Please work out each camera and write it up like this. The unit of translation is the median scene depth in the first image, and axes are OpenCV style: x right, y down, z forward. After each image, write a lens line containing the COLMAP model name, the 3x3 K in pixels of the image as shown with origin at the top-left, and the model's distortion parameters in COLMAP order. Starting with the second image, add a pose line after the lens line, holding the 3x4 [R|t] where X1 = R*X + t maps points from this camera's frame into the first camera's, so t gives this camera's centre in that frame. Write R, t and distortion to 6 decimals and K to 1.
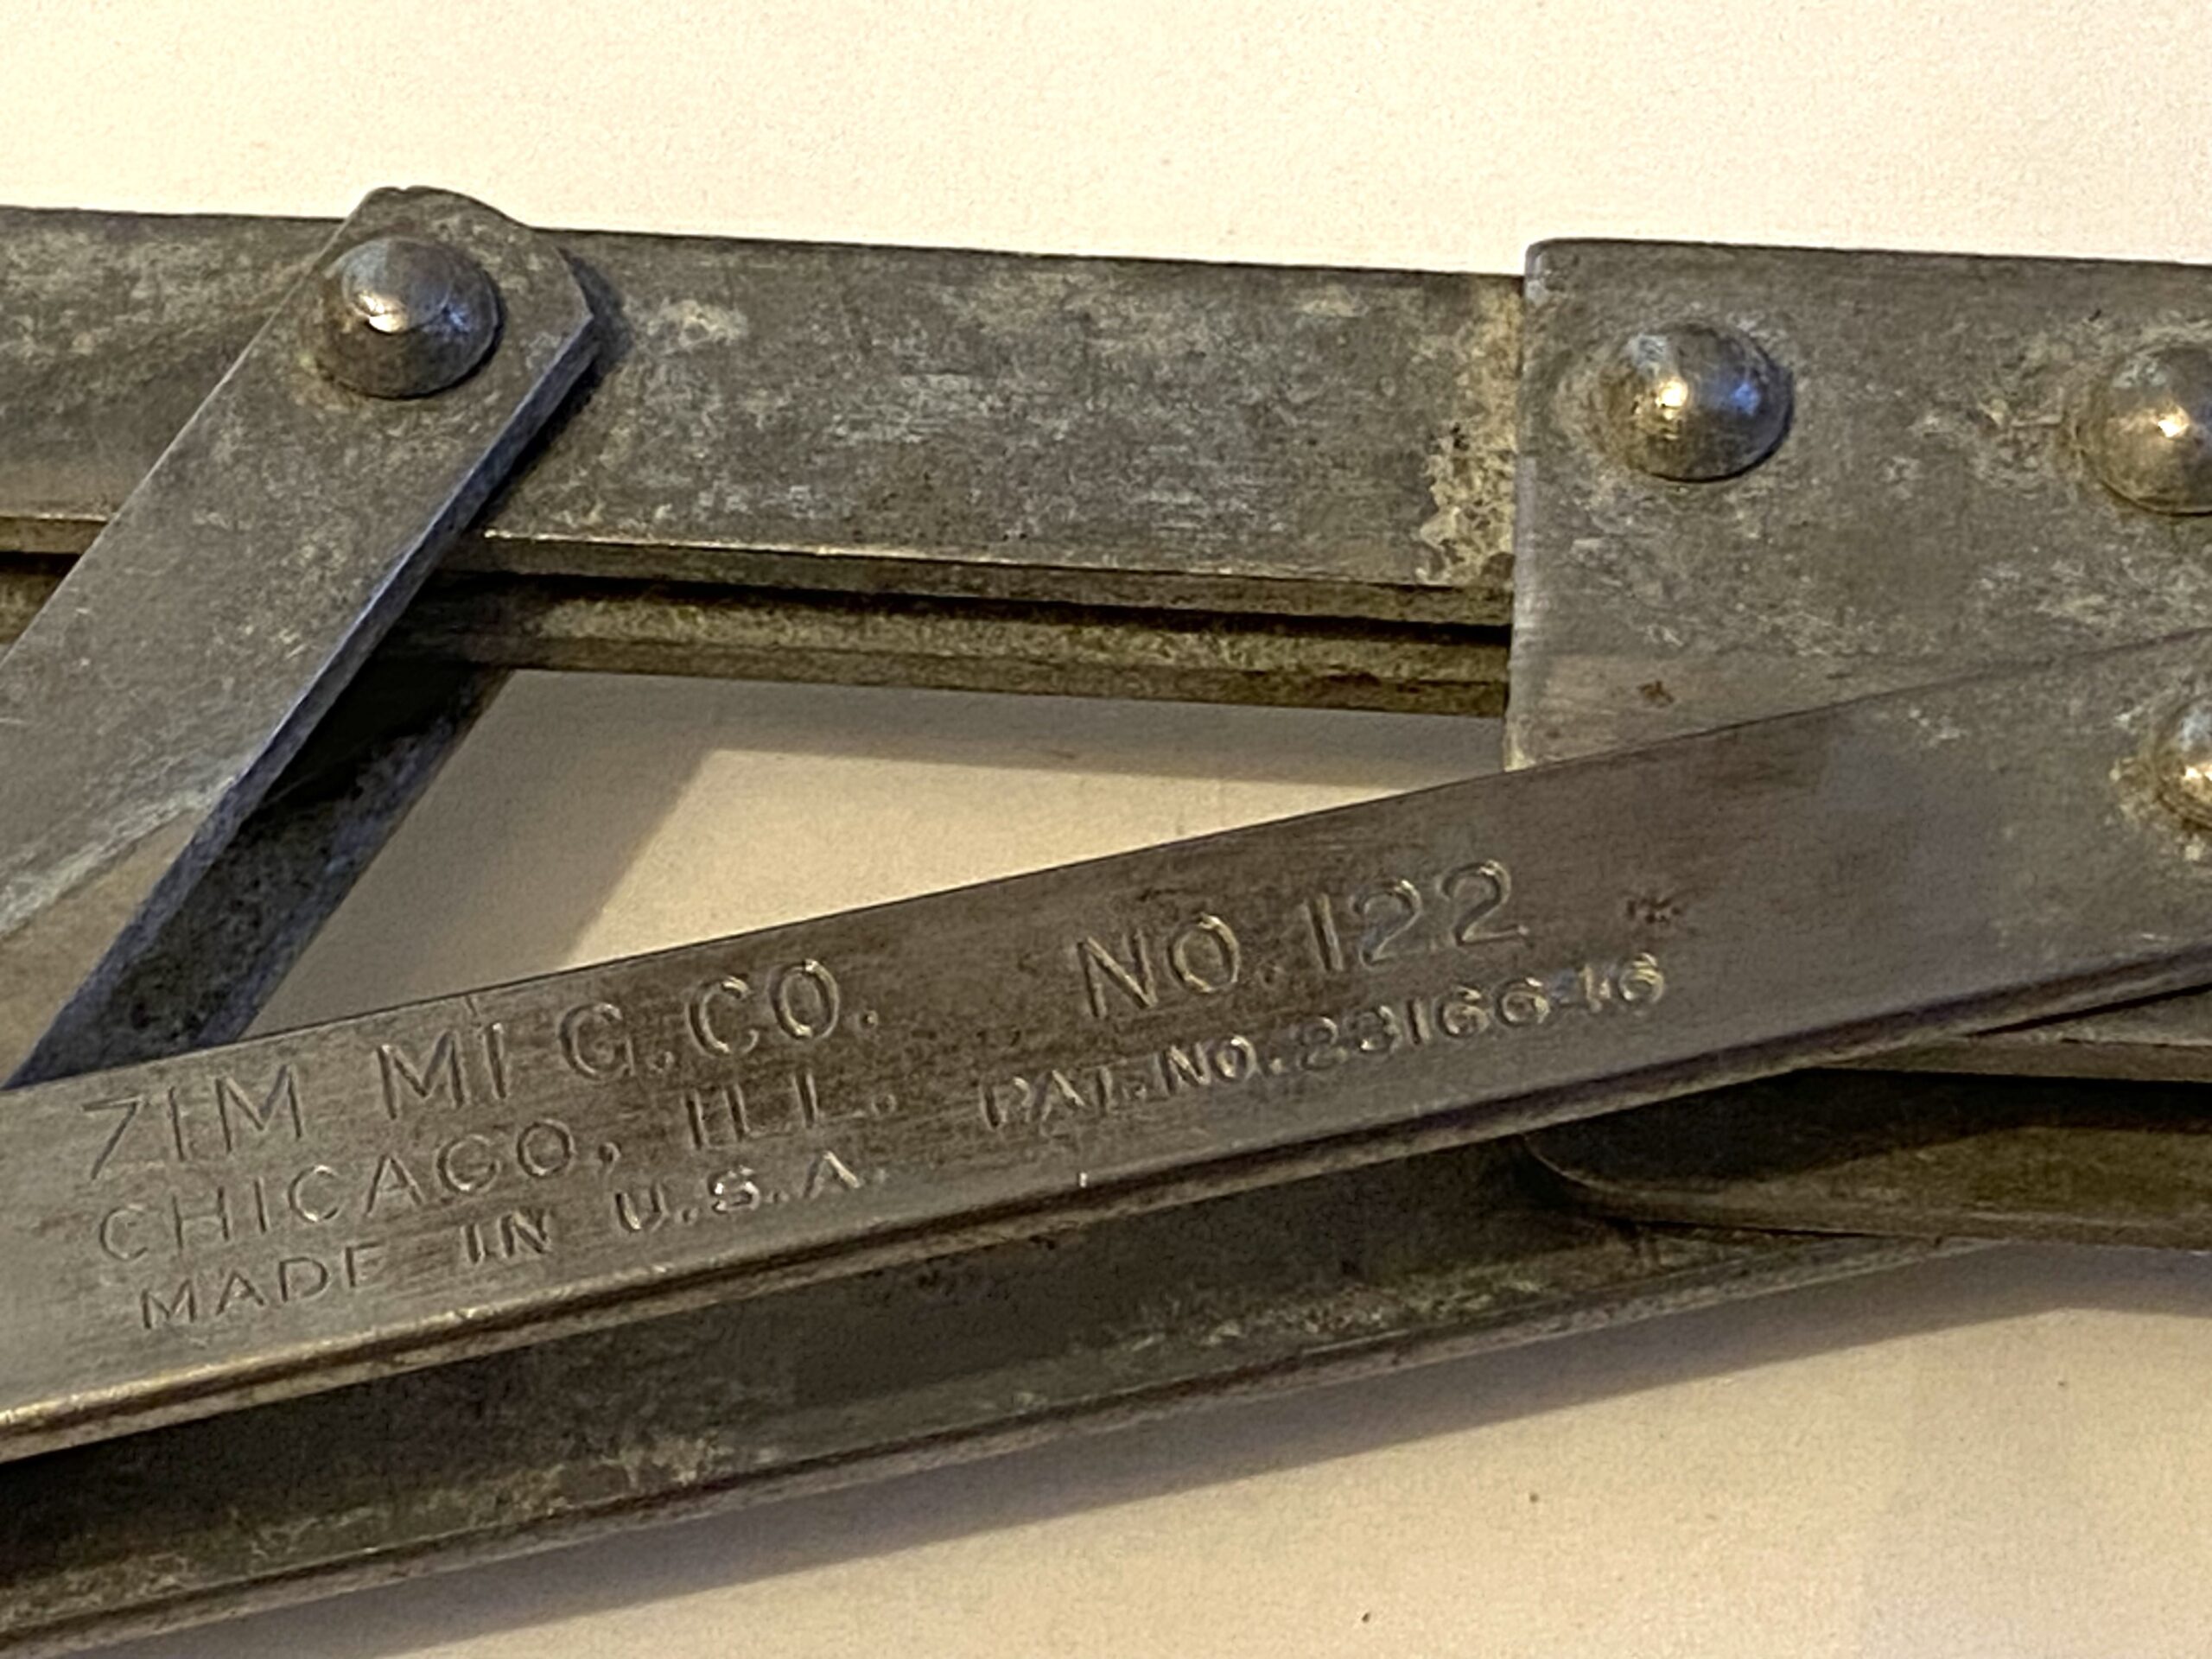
lens RADIAL K [[6317.3, 0, 1106.0], [0, 6317.3, 829.4], [0, 0, 1]] dist [0.010357, 0.000000]
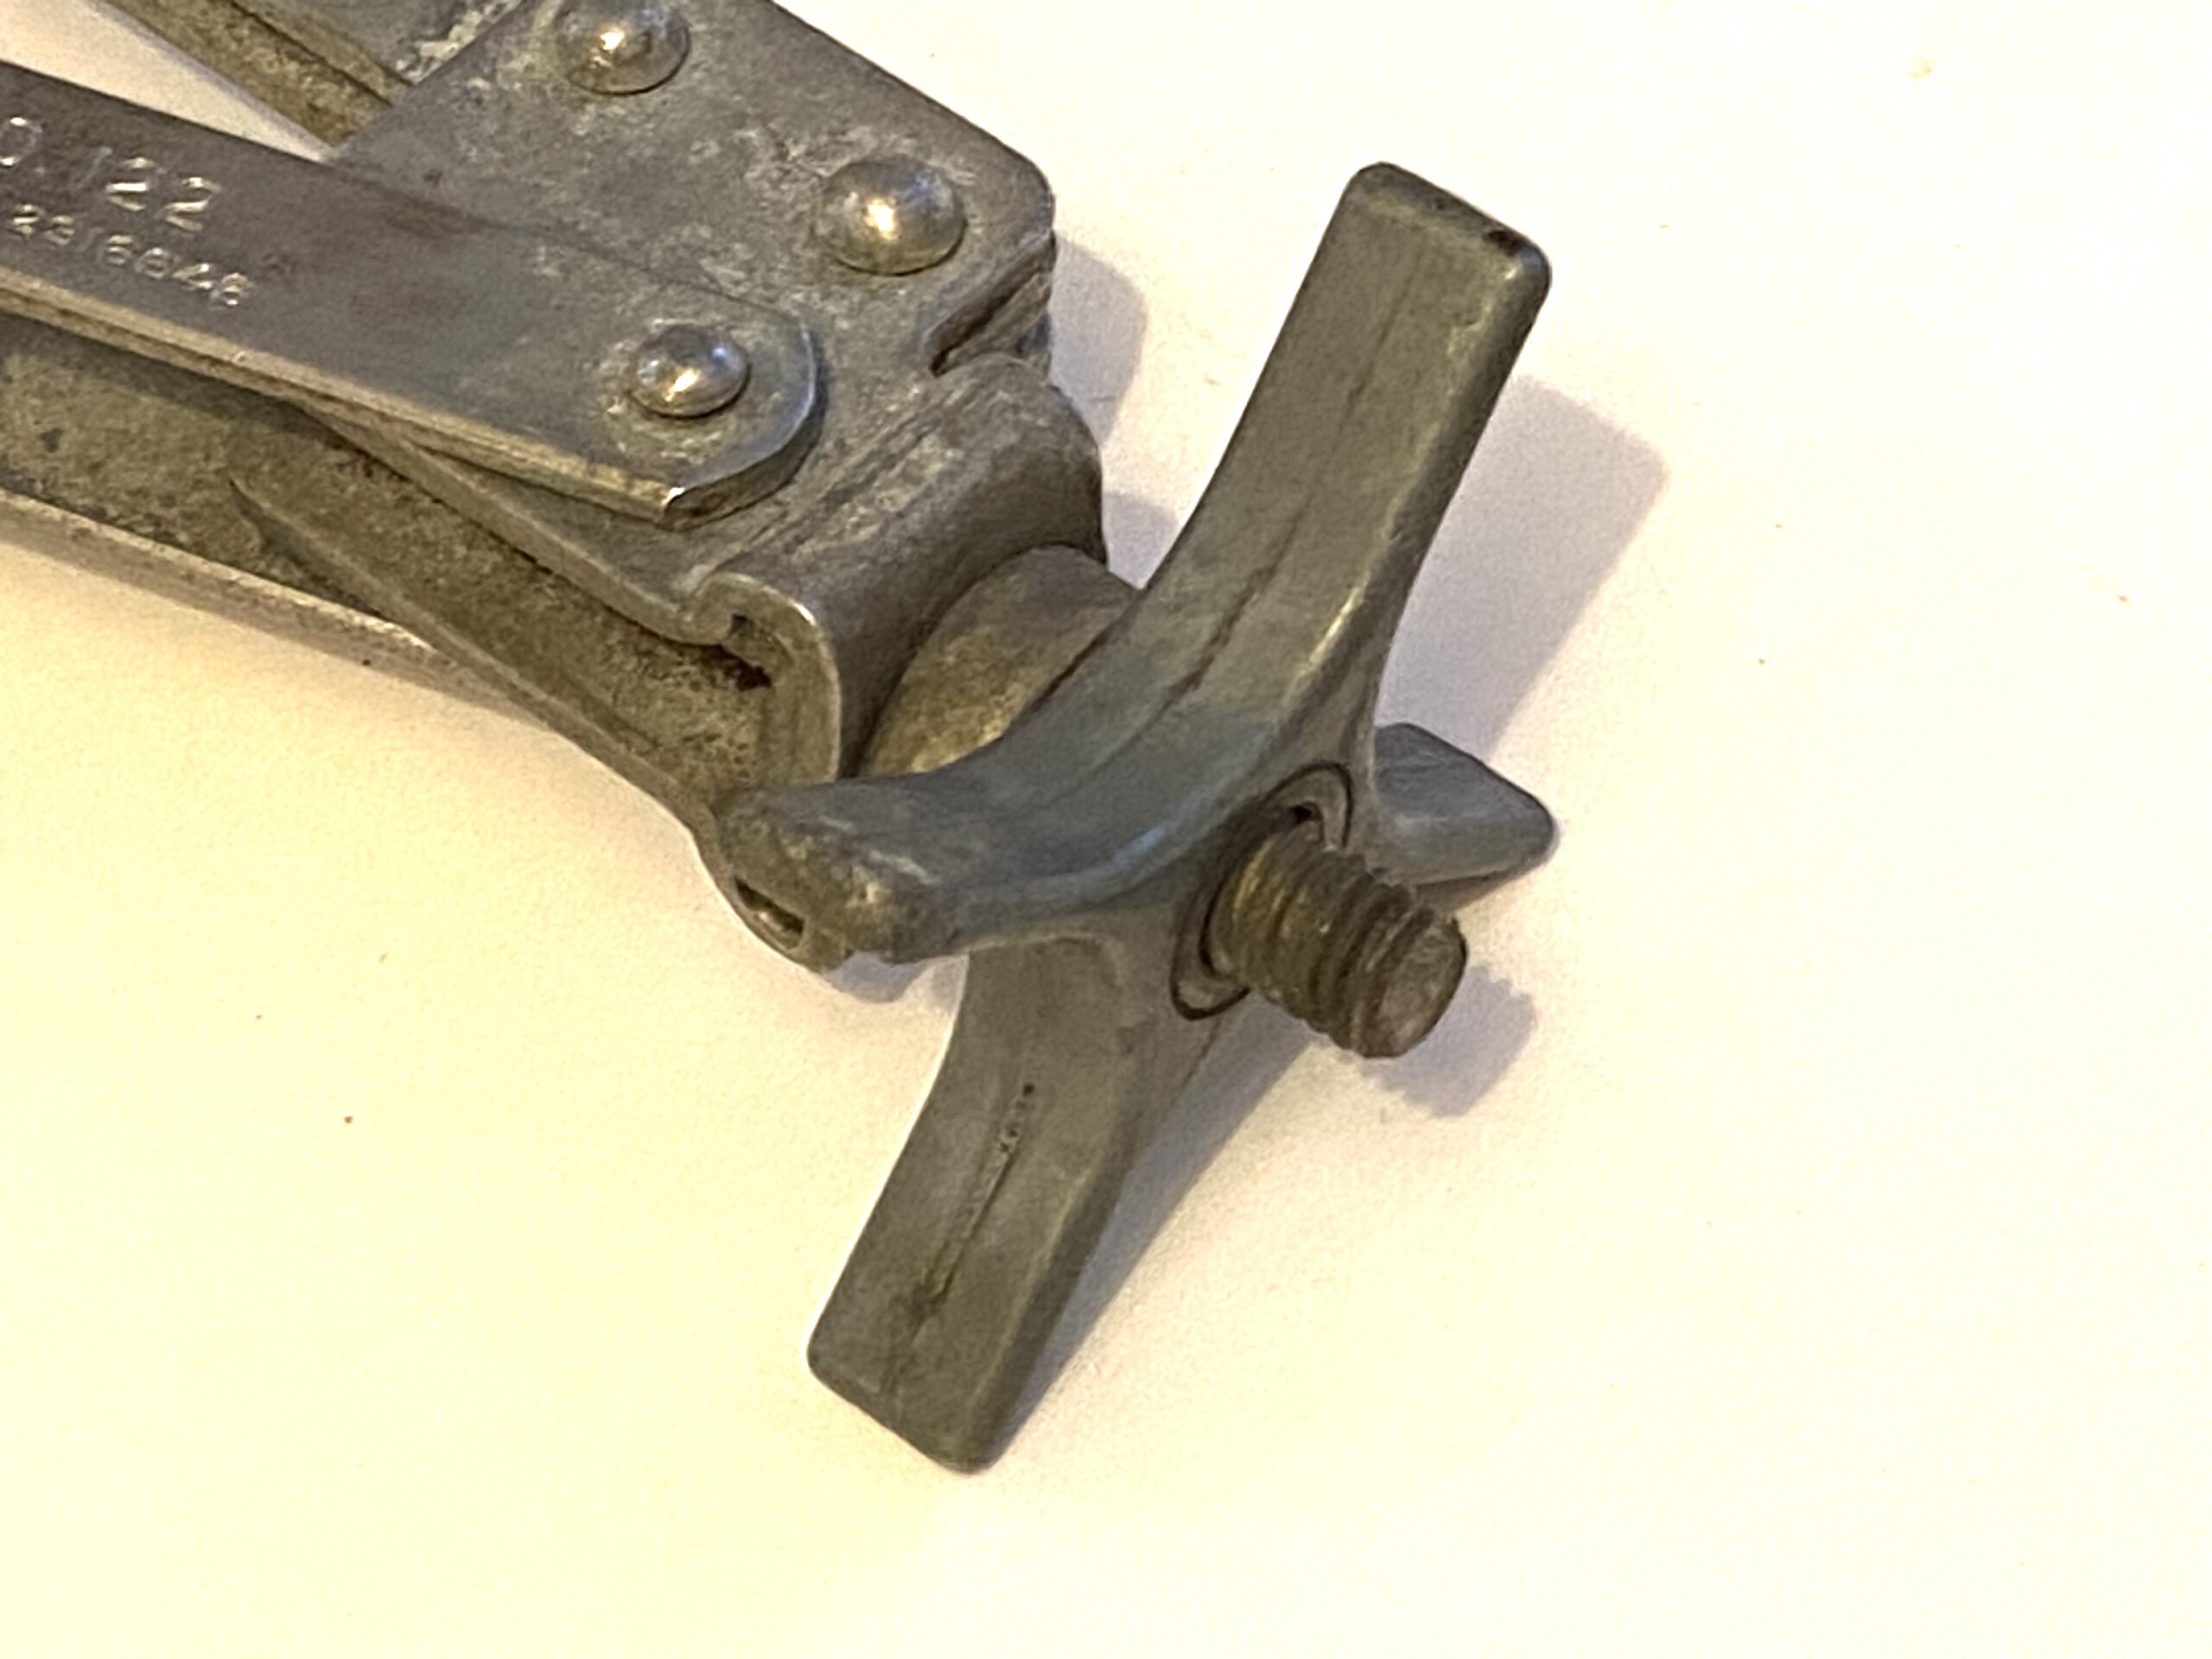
lens RADIAL K [[6317.3, 0, 1105.8], [0, 6317.3, 829.6], [0, 0, 1]] dist [0.010357, 0.000000]
pose [[0.811625, 0.478757, -0.334749, 0.714352], [-0.516872, 0.855551, -0.029589, 0.063197], [0.272229, 0.197037, 0.941843, -0.219679]]
